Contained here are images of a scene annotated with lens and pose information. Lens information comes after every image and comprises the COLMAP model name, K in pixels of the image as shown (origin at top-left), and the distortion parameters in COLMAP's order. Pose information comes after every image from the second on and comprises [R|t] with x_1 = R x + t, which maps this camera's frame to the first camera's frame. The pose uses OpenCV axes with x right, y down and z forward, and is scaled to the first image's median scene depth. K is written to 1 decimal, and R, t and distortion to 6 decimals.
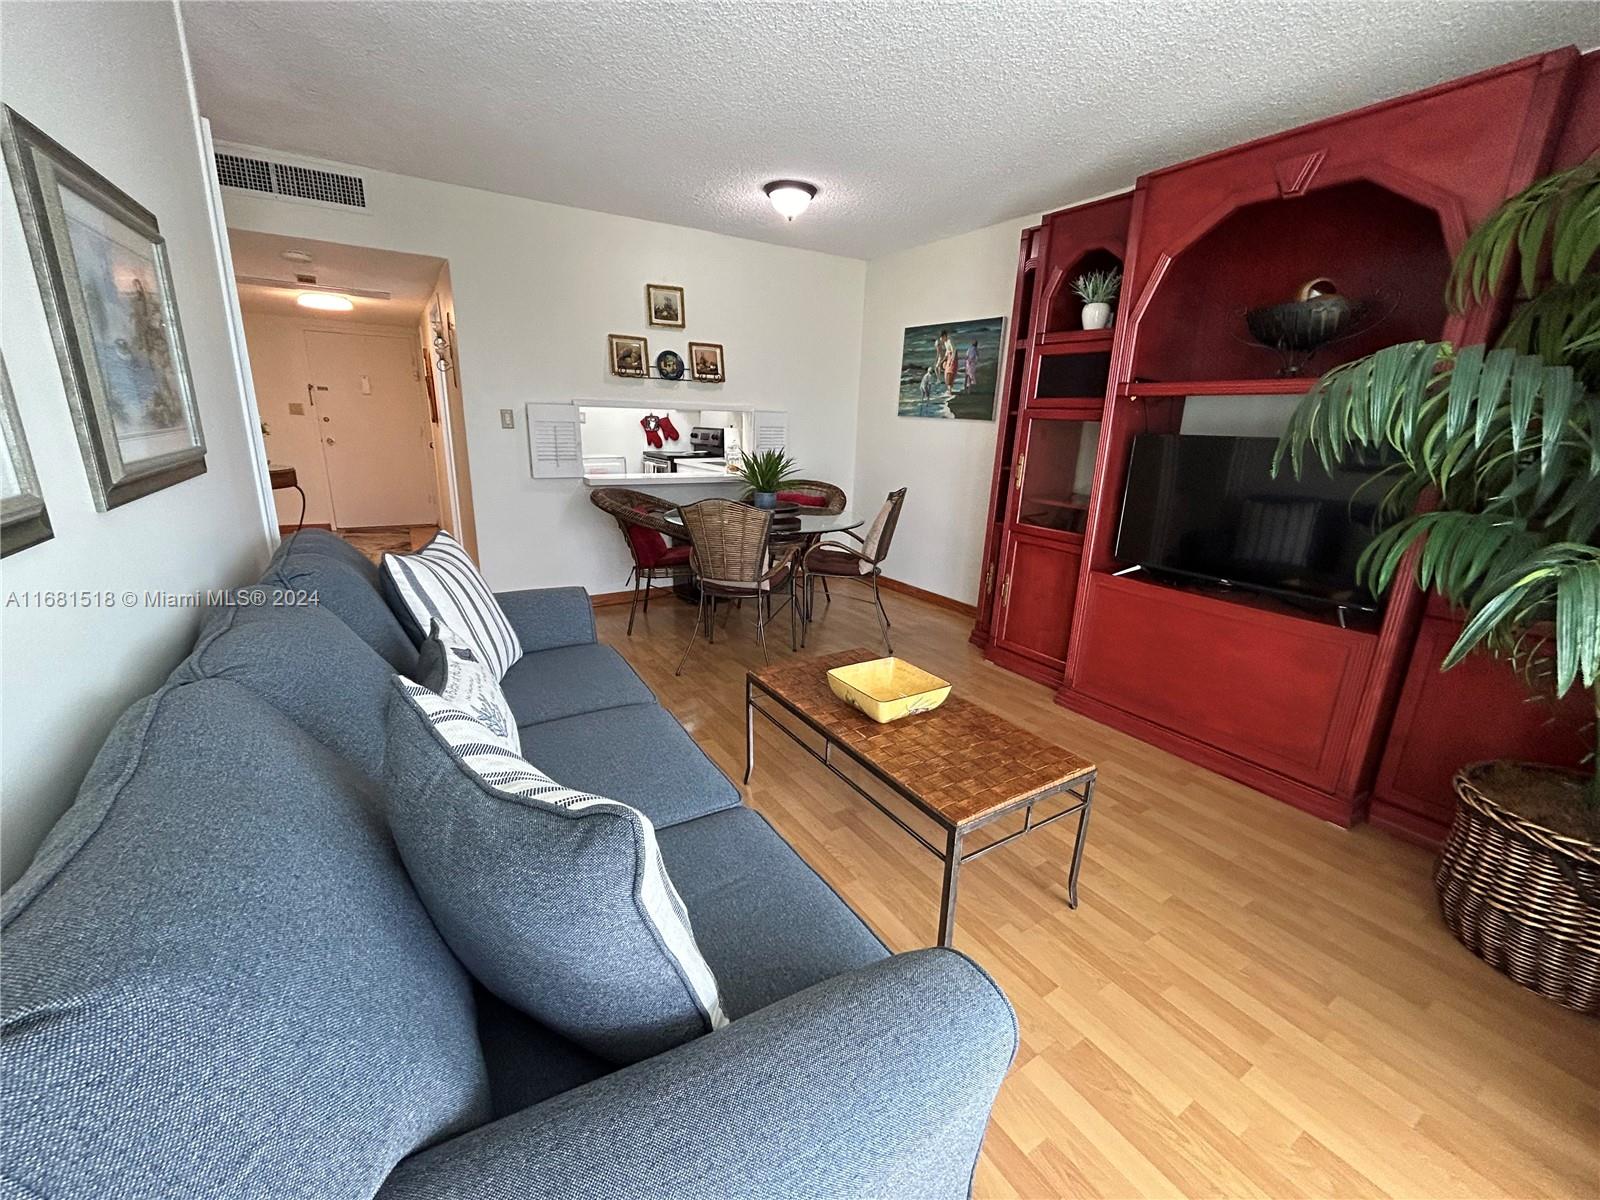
lens RADIAL K [[648.6, 0, 800.0], [0, 648.6, 600.0], [0, 0, 1]] dist [-0.006089, 0.003866]
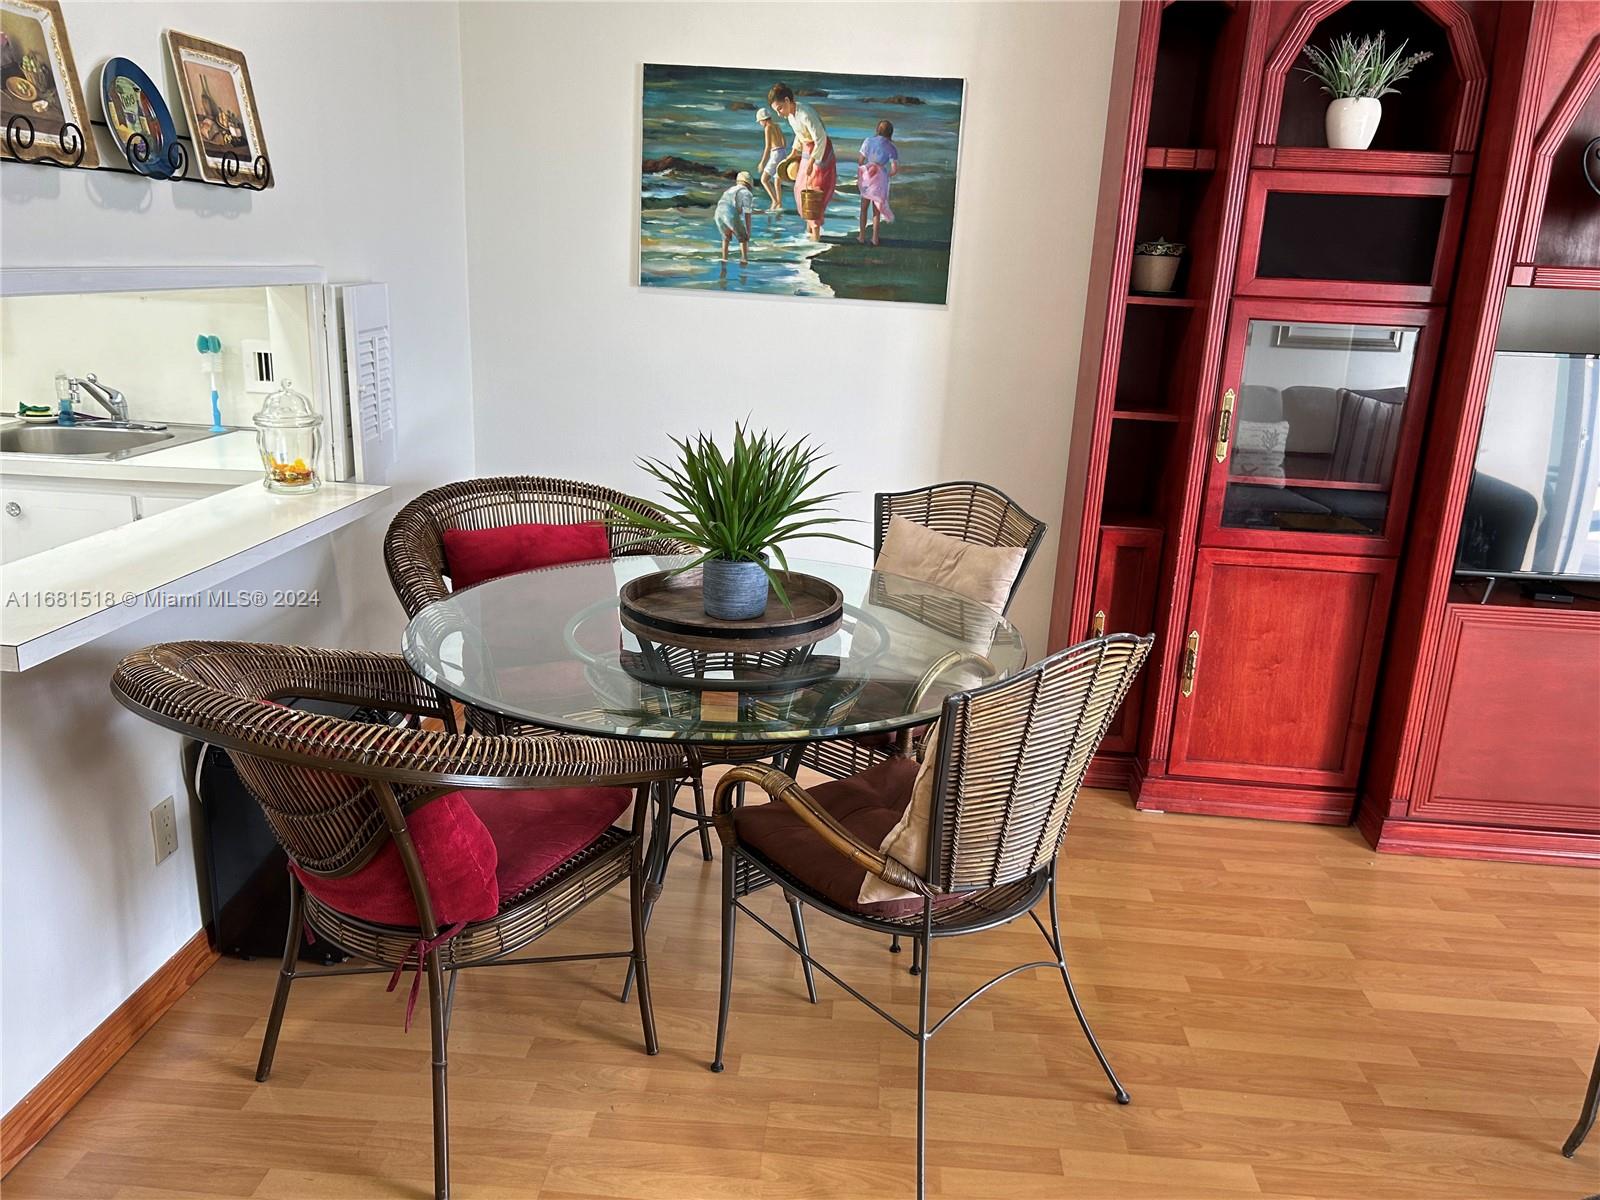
lens RADIAL K [[1214.9, 0, 800.0], [0, 1214.9, 600.0], [0, 0, 1]] dist [0.017579, -0.006539]
pose [[0.605875, -0.221324, 0.764154, -0.451508], [0.195104, 0.972527, 0.126984, -0.193145], [-0.771265, 0.072153, 0.632411, 0.522529]]
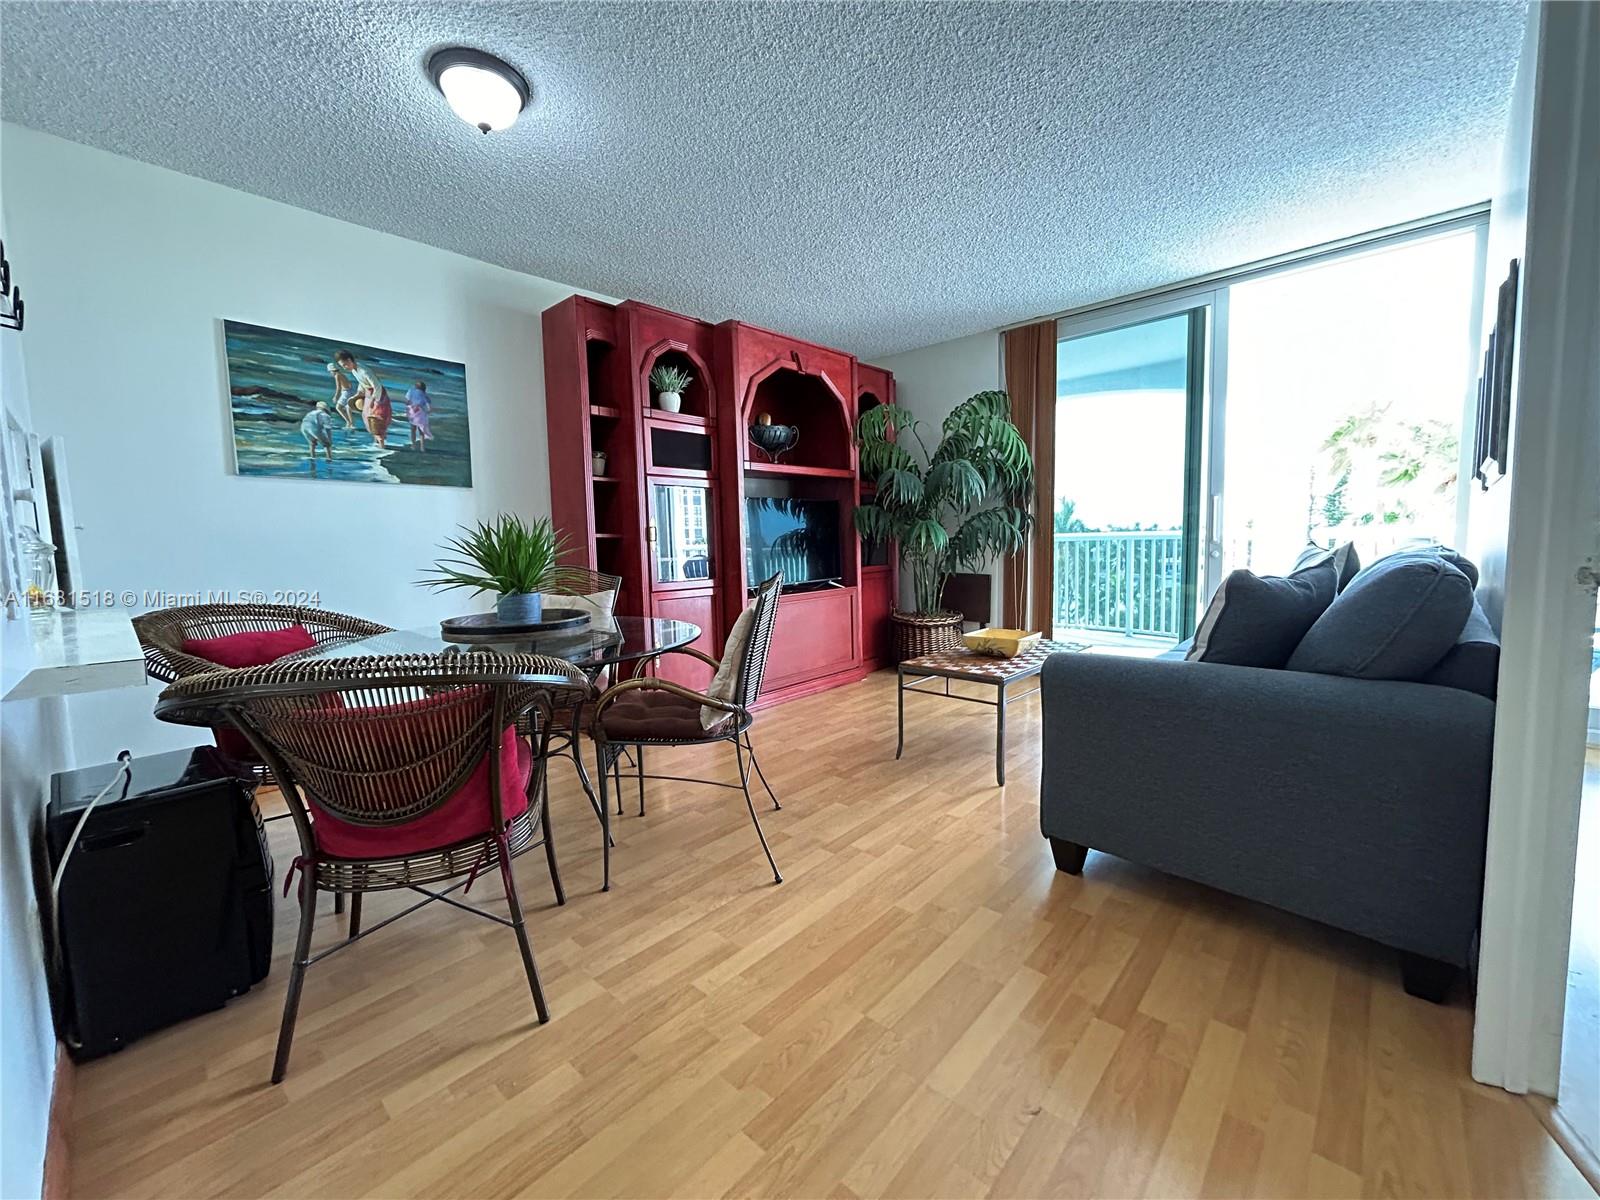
lens RADIAL K [[648.6, 0, 800.0], [0, 648.6, 600.0], [0, 0, 1]] dist [-0.006089, 0.003866]
pose [[-0.256598, -0.117961, 0.959293, -0.562412], [0.274386, 0.942798, 0.189327, -0.178040], [-0.926752, 0.311798, -0.209553, 0.796762]]
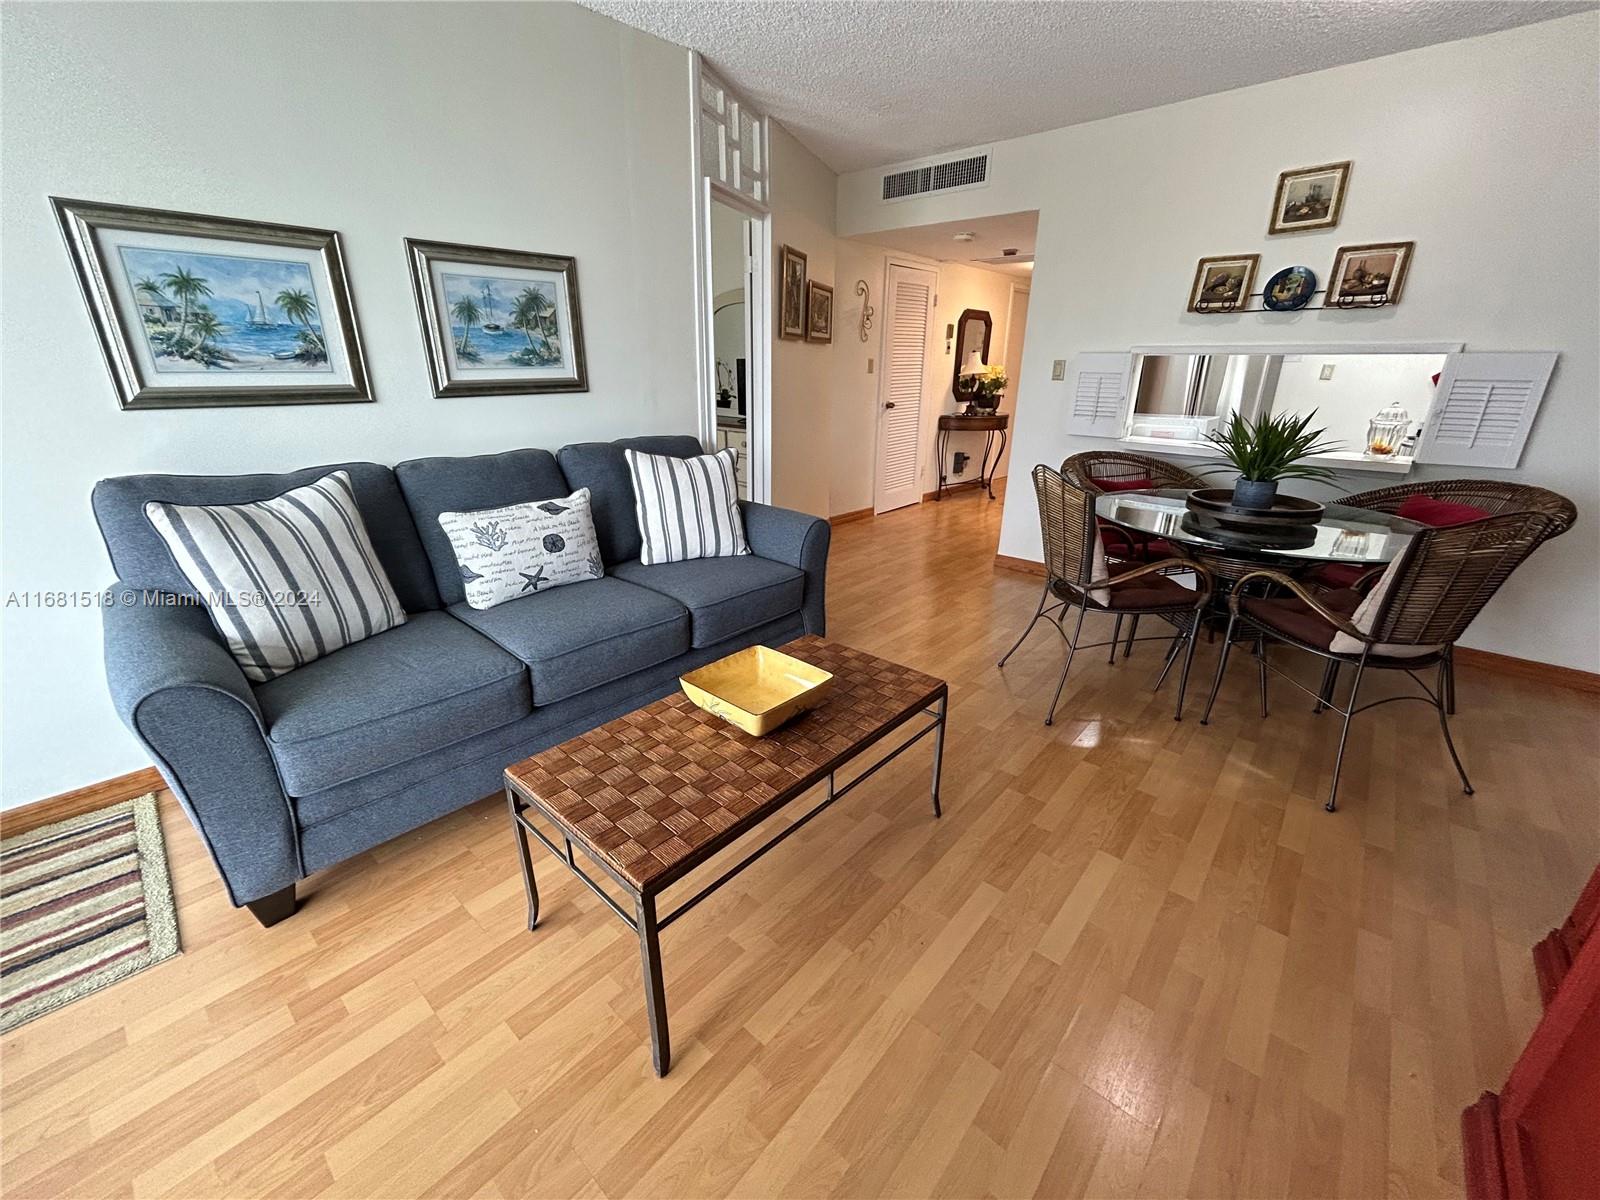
lens RADIAL K [[648.6, 0, 800.0], [0, 648.6, 600.0], [0, 0, 1]] dist [-0.006089, 0.003866]
pose [[0.276271, 0.307274, -0.910635, 0.389900], [-0.260495, 0.935986, 0.236798, -0.079943], [0.925103, 0.171796, 0.338630, 0.344044]]
